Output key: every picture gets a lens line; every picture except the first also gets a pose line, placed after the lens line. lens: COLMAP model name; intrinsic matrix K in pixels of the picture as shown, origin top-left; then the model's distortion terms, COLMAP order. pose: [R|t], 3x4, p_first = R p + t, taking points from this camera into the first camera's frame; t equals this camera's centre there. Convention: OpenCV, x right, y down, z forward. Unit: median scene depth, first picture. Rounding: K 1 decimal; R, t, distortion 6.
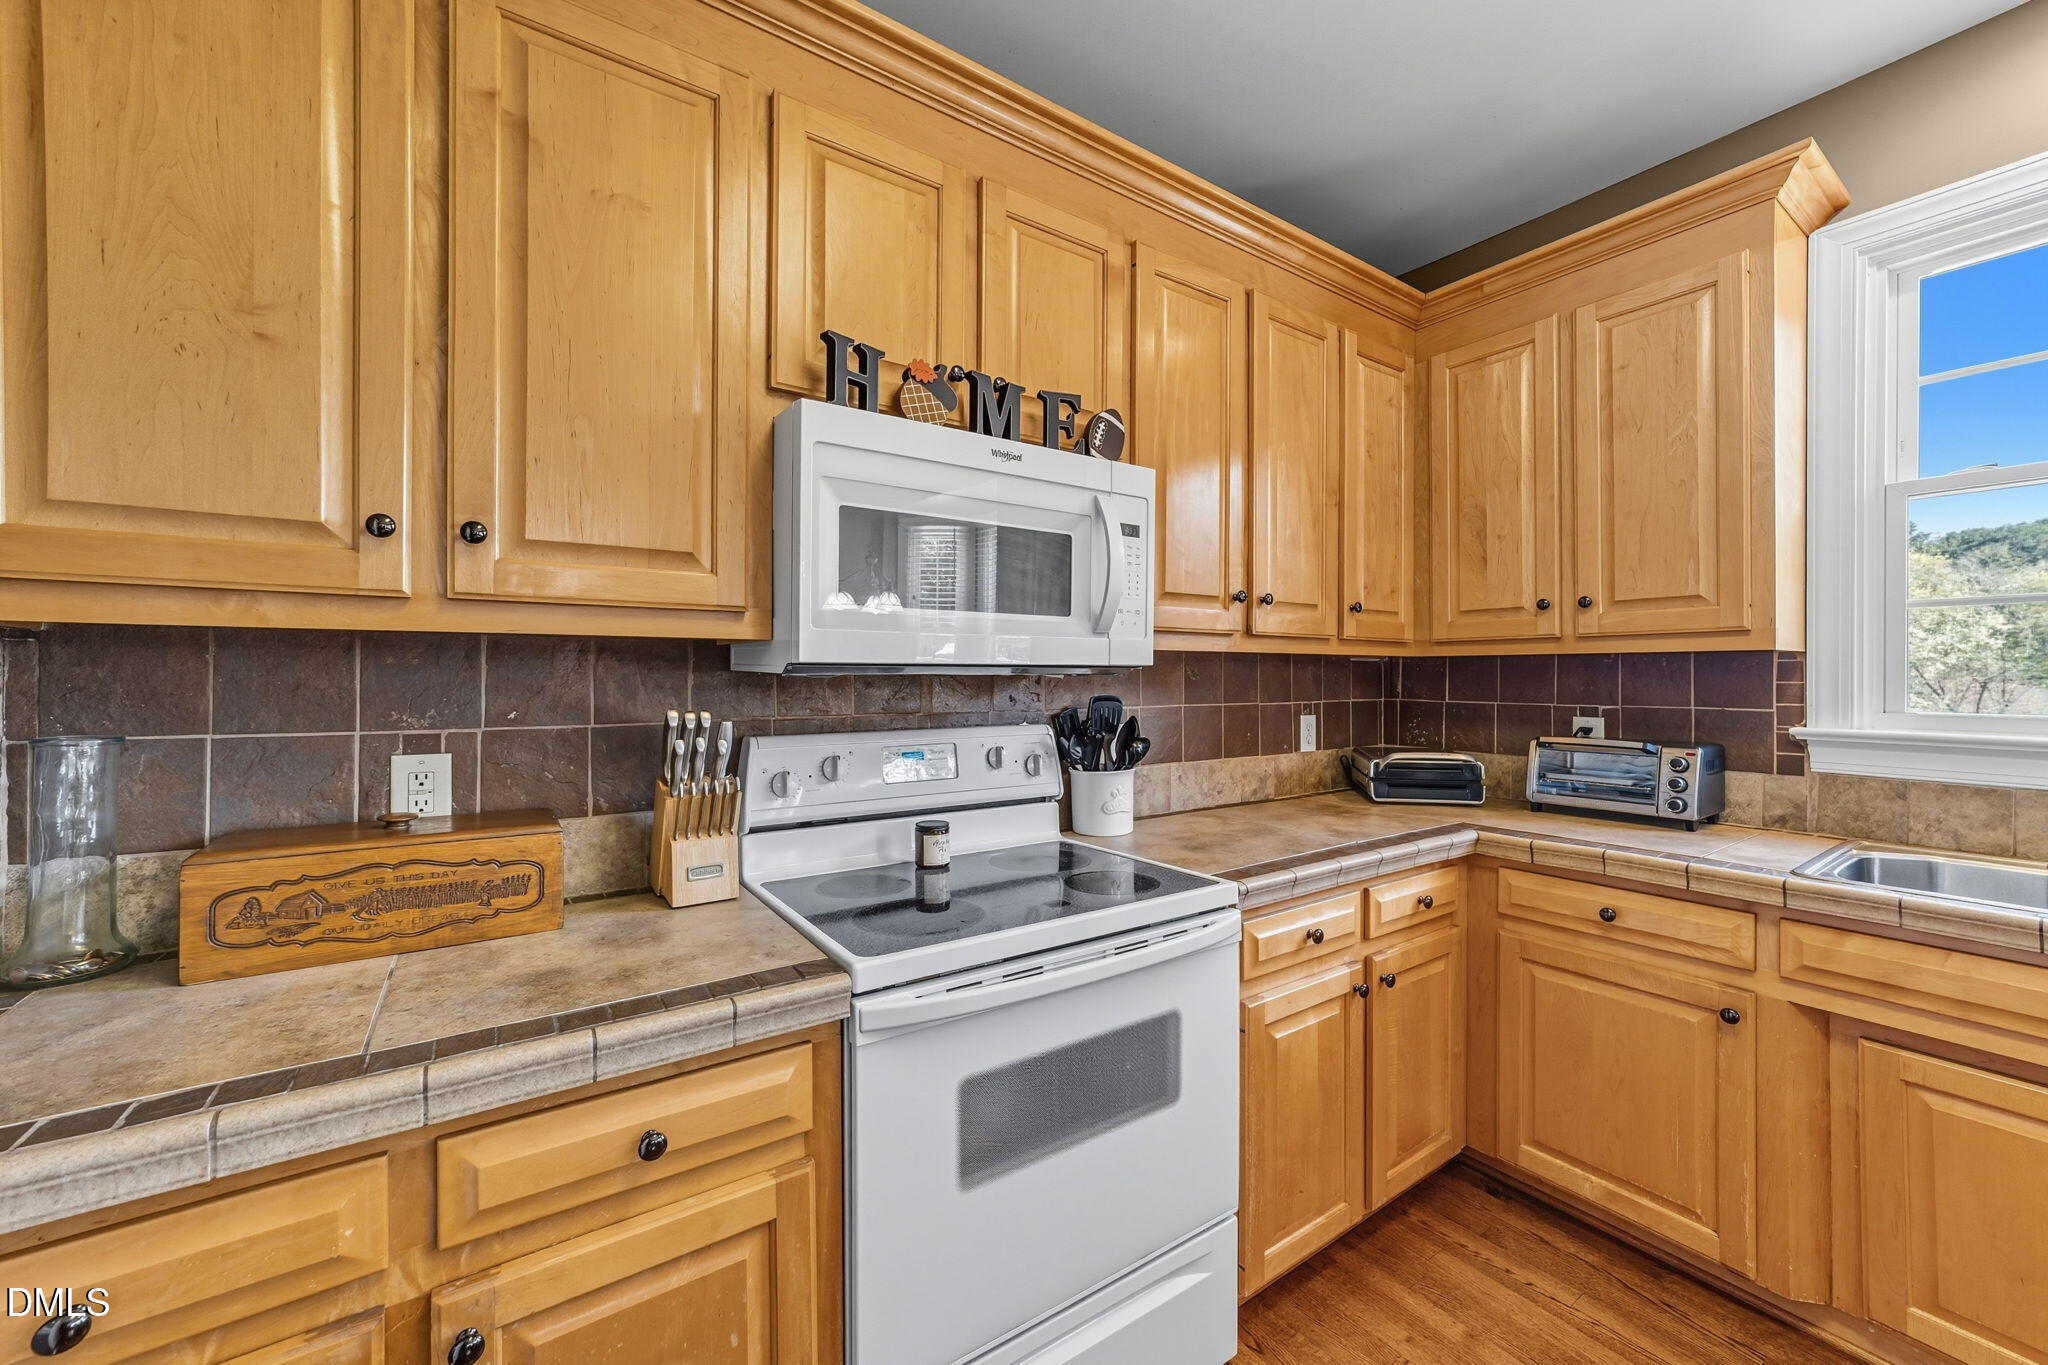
lens RADIAL K [[778.7, 0, 1025.2], [0, 778.7, 667.6], [0, 0, 1]] dist [-0.021862, 0.009920]
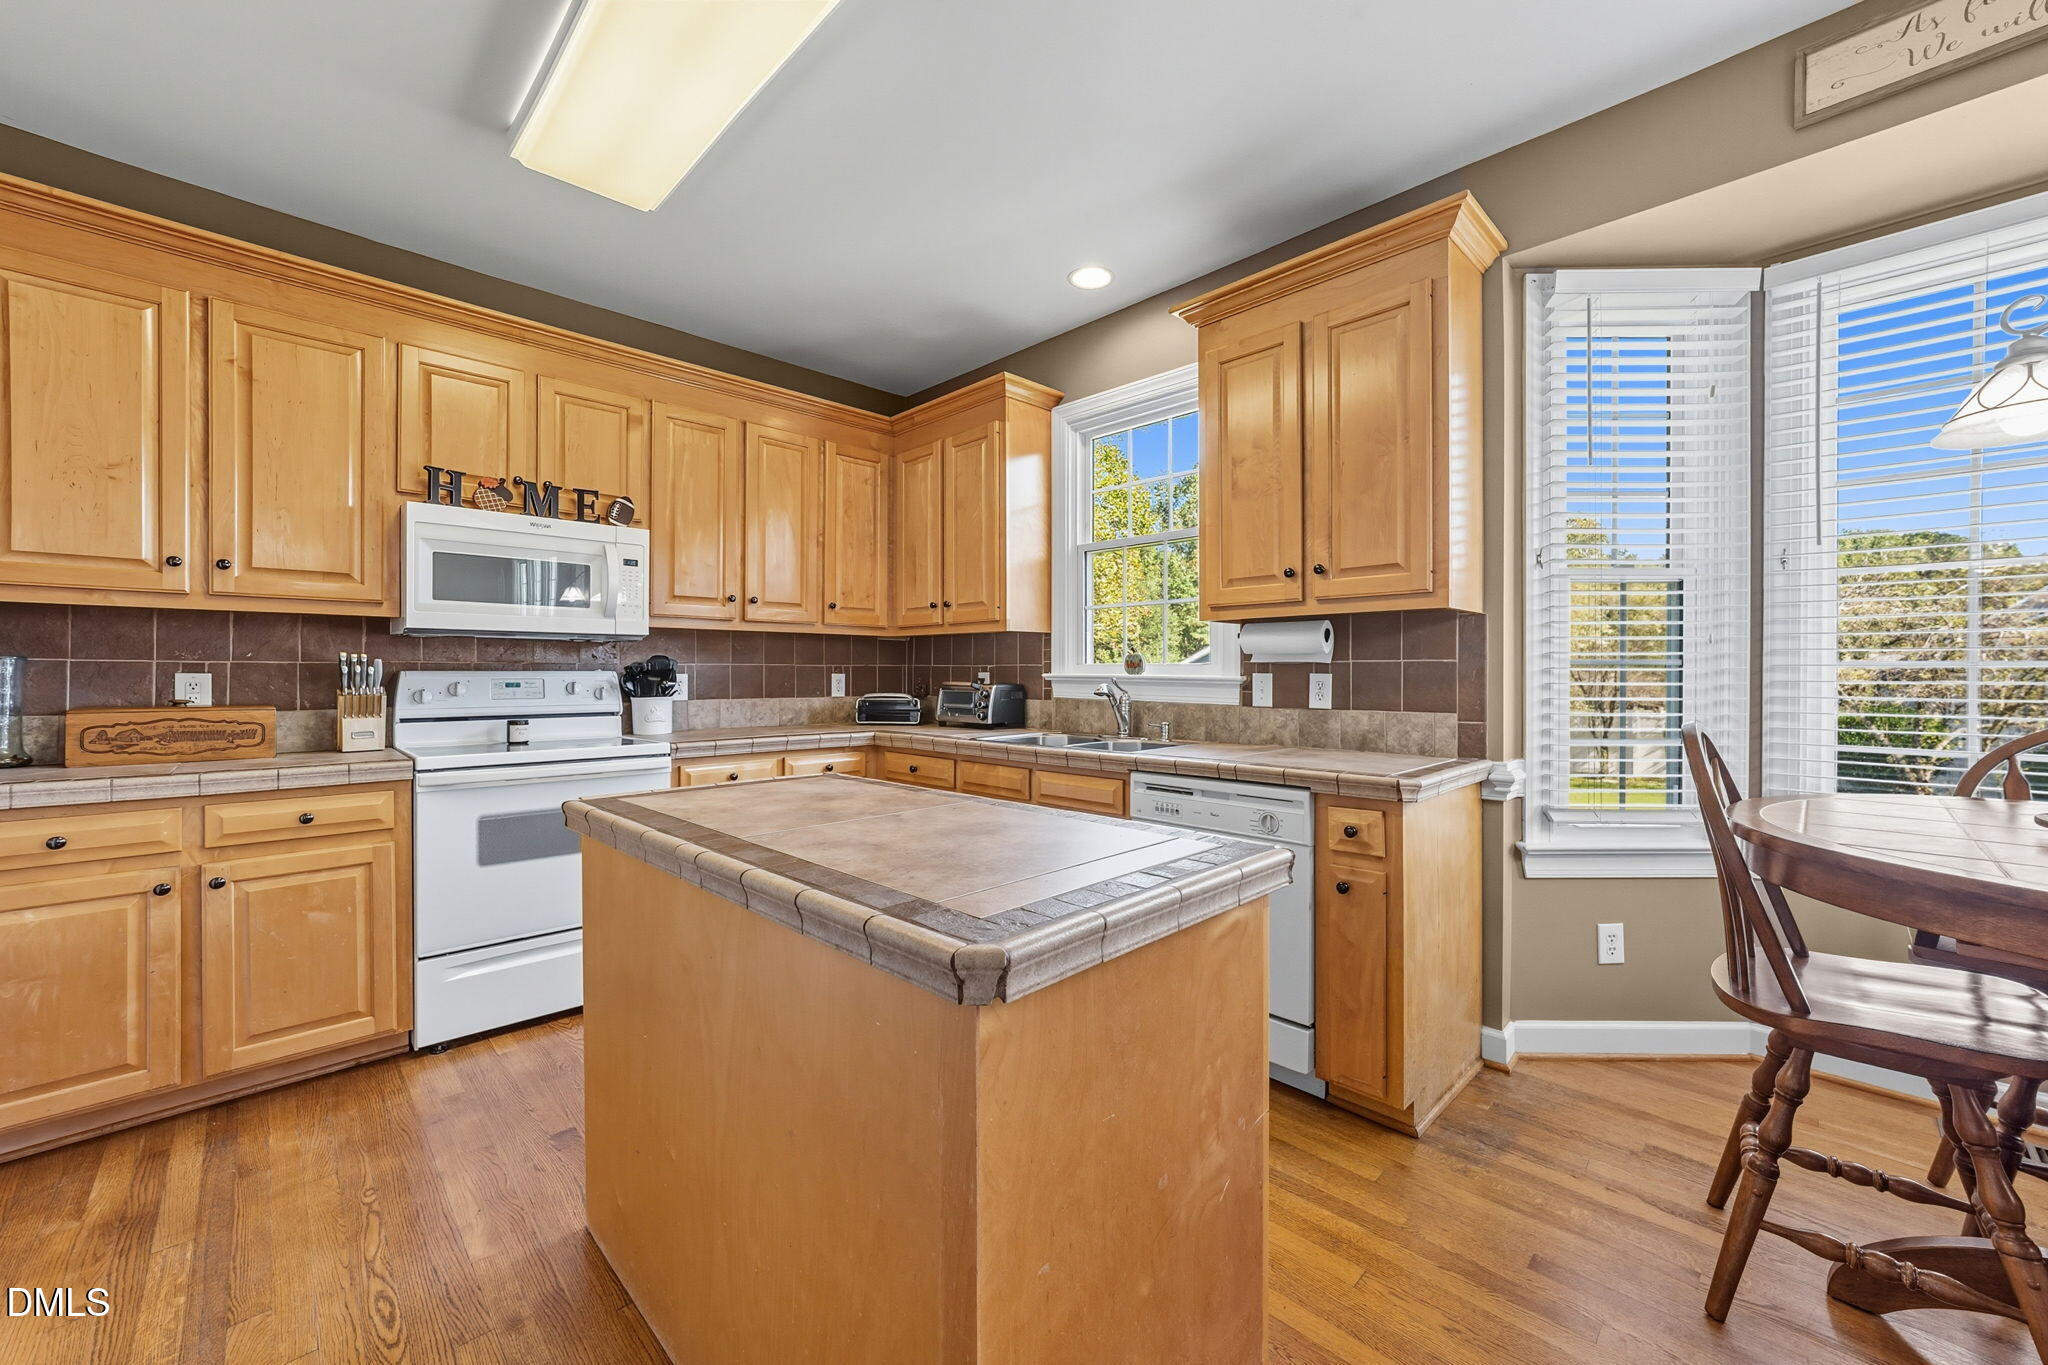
lens RADIAL K [[778.7, 0, 1025.2], [0, 778.7, 667.6], [0, 0, 1]] dist [-0.021862, 0.009920]
pose [[0.984985, 0.002115, 0.172626, 0.892199], [-0.002780, 0.999990, 0.003614, 0.080182], [-0.172616, -0.004040, 0.984981, -1.197772]]
